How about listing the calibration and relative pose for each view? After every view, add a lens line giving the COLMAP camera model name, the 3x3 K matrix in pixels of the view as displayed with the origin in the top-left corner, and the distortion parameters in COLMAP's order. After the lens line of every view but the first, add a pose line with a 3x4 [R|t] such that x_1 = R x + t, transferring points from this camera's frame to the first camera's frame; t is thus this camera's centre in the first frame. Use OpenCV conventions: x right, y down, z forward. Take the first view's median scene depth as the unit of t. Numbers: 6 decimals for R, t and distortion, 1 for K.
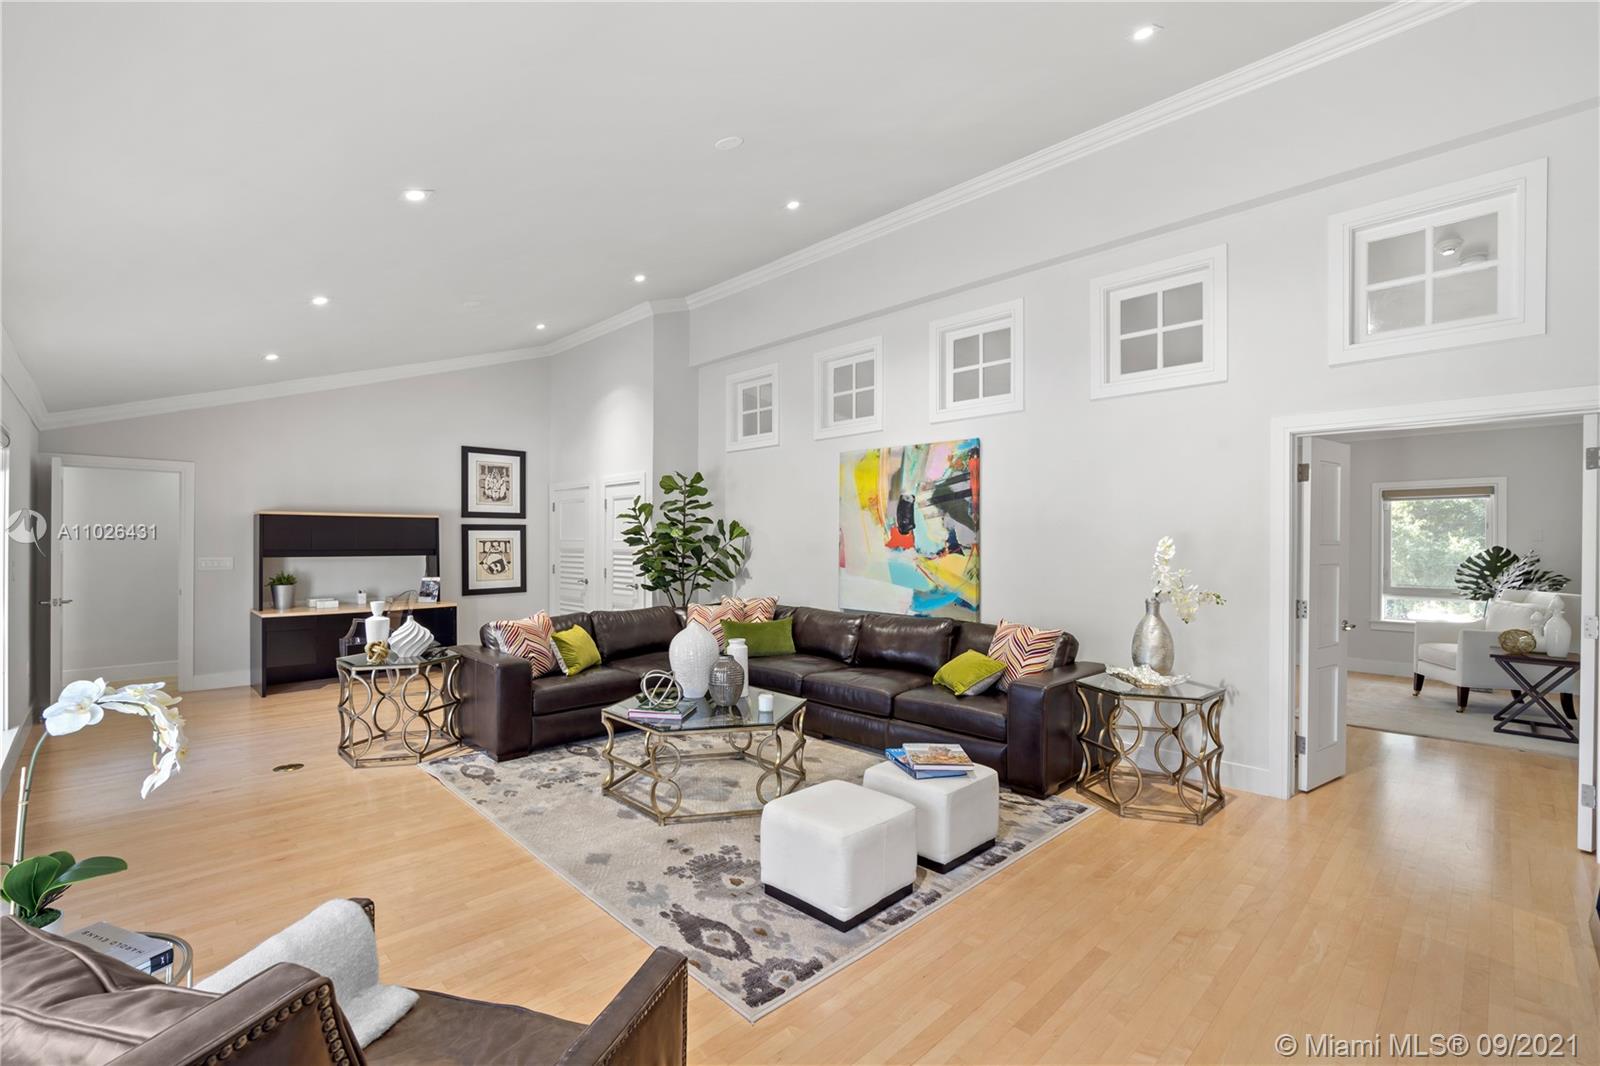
lens RADIAL K [[698.5, 0, 800.0], [0, 698.5, 533.0], [0, 0, 1]] dist [-0.001610, -0.000142]
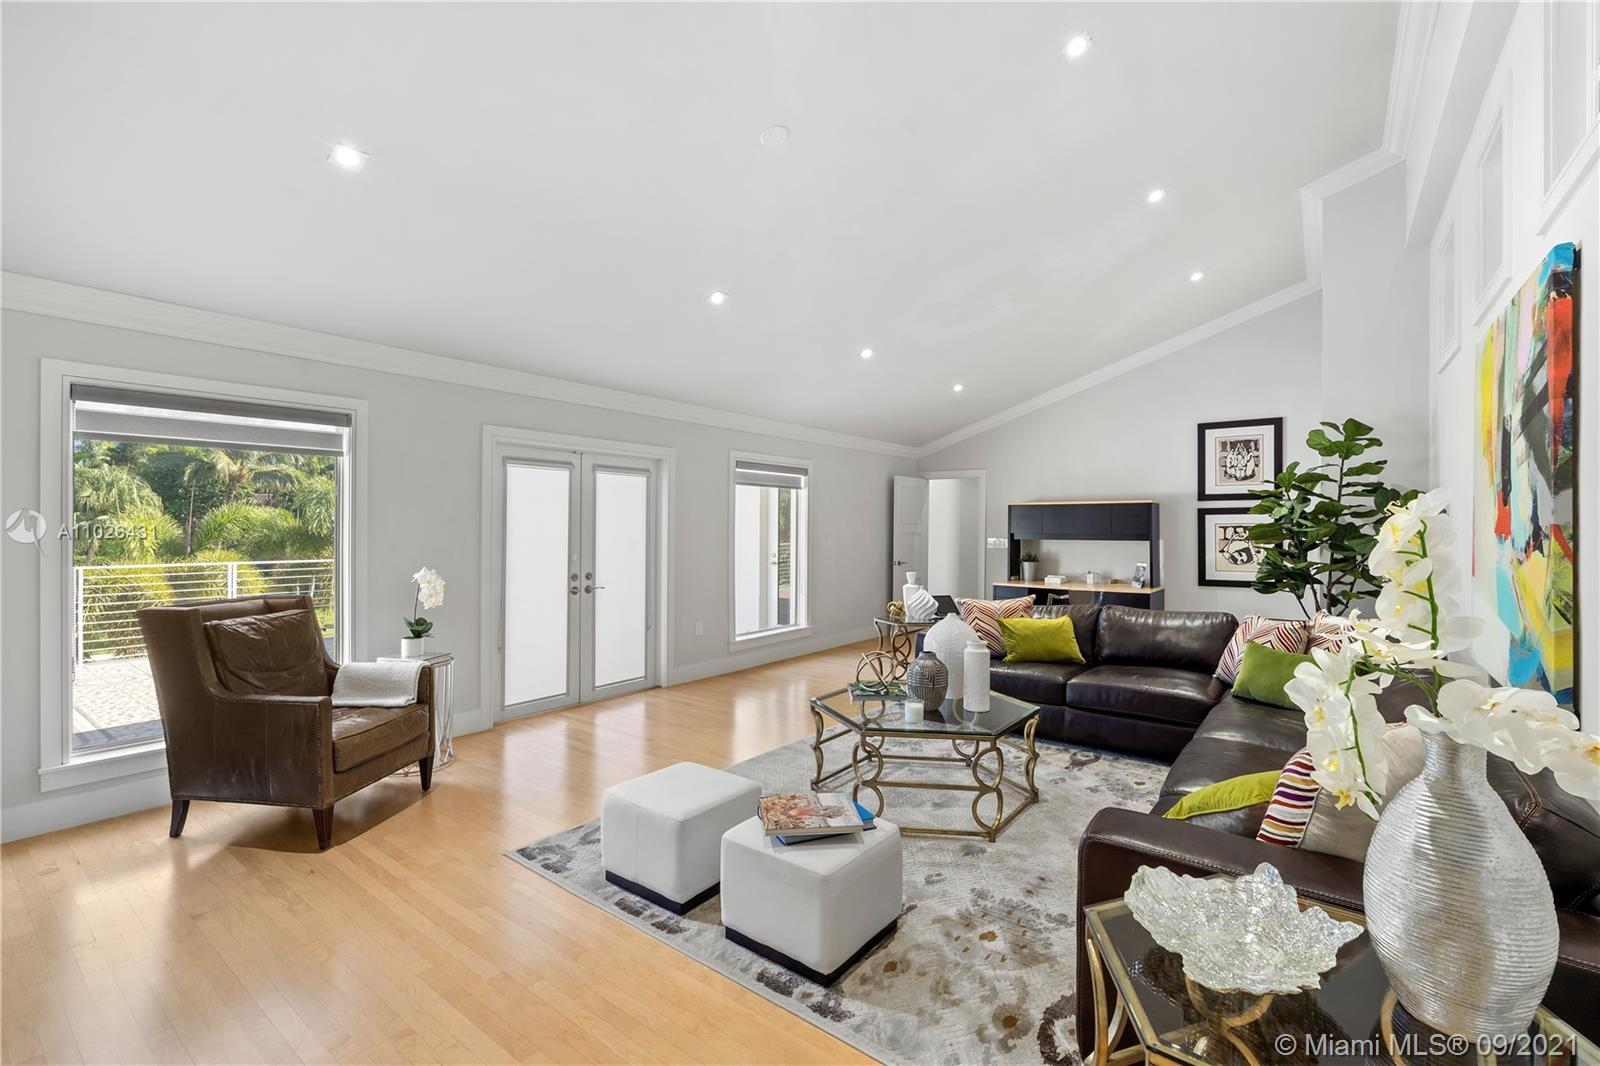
lens RADIAL K [[698.5, 0, 800.0], [0, 698.5, 533.0], [0, 0, 1]] dist [-0.001610, -0.000142]
pose [[0.151022, 0.009837, -0.988481, 0.351172], [0.009498, 0.999890, 0.011402, 0.004575], [0.988485, -0.011111, 0.150912, 0.336317]]
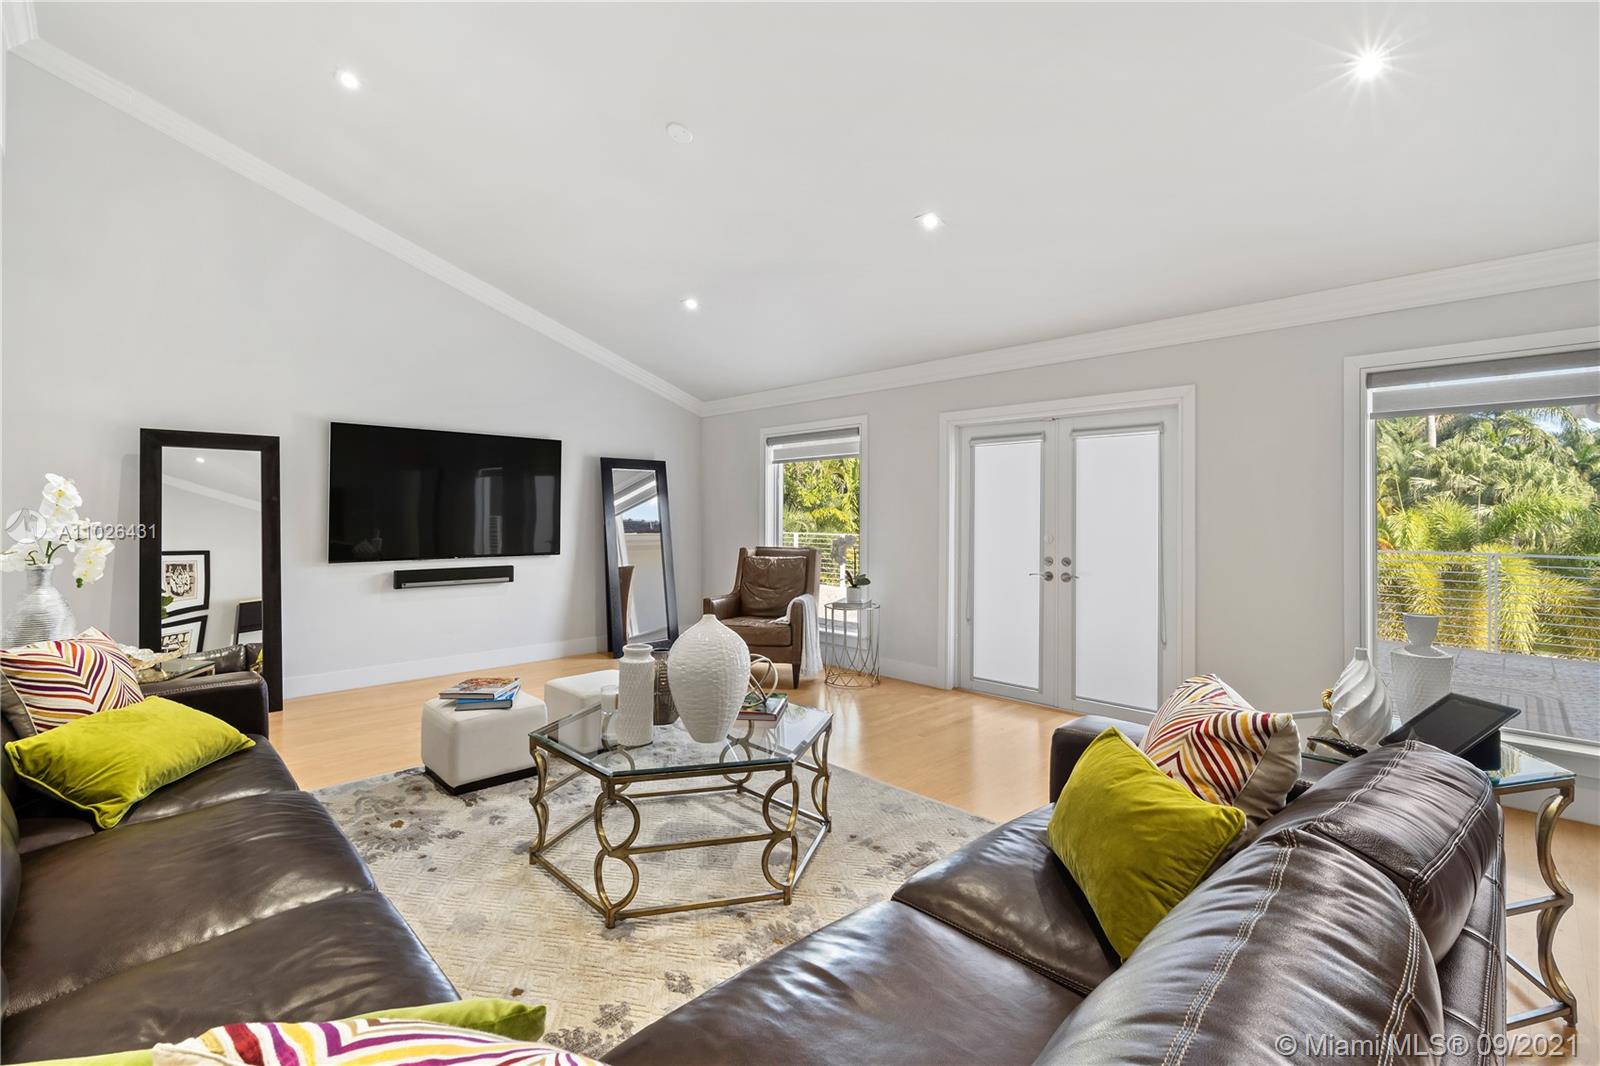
lens RADIAL K [[720.1, 0, 795.1], [0, 720.1, 503.5], [0, 0, 1]] dist [-0.000353, -0.000031]
pose [[-0.999951, 0.003738, 0.009149, -0.140691], [0.003622, 0.999913, -0.012657, 0.010915], [-0.009195, -0.012624, -0.999878, 0.841950]]
